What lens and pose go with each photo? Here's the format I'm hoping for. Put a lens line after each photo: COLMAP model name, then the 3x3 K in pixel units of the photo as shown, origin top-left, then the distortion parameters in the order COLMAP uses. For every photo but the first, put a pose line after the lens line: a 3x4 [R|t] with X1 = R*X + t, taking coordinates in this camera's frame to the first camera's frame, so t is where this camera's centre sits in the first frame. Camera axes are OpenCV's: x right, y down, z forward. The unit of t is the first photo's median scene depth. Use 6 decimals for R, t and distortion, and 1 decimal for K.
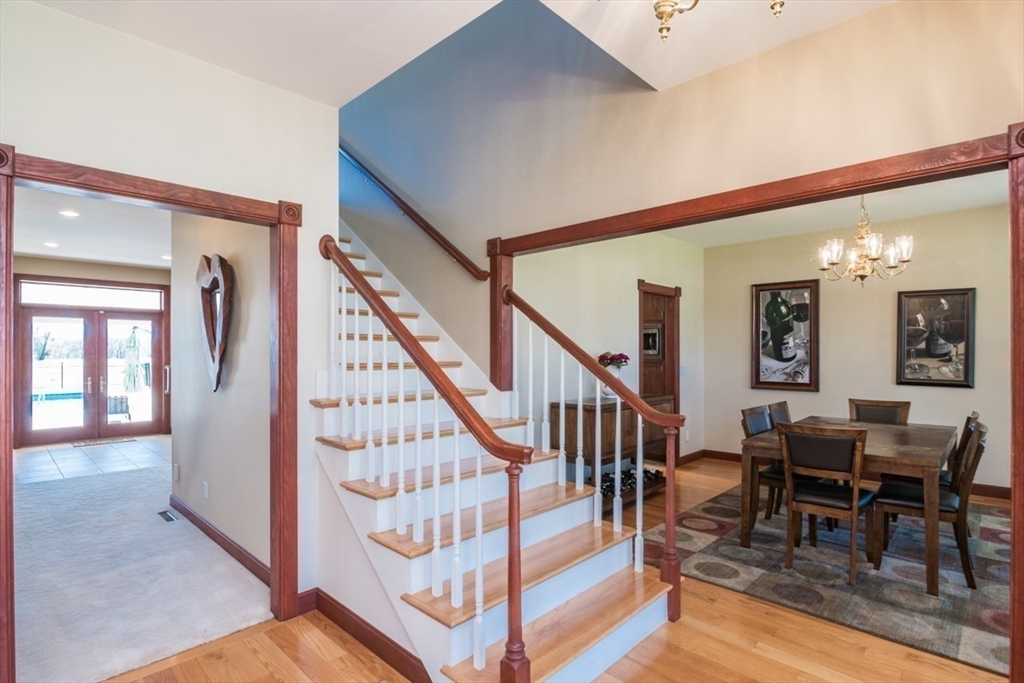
lens RADIAL K [[514.3, 0, 504.6], [0, 514.3, 347.9], [0, 0, 1]] dist [-0.020877, -0.001364]
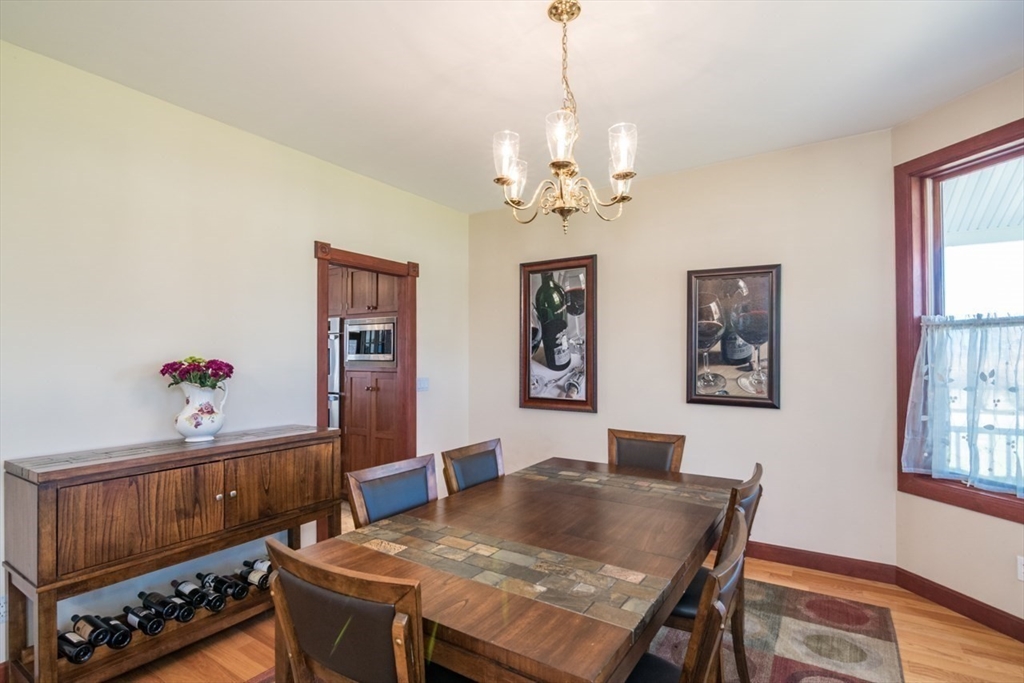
lens RADIAL K [[514.3, 0, 506.2], [0, 514.3, 346.3], [0, 0, 1]] dist [-0.020877, -0.001364]
pose [[0.978945, 0.003303, 0.204096, 0.340651], [-0.000768, 0.999922, -0.012499, 0.002564], [-0.204122, 0.012079, 0.978871, 0.316173]]
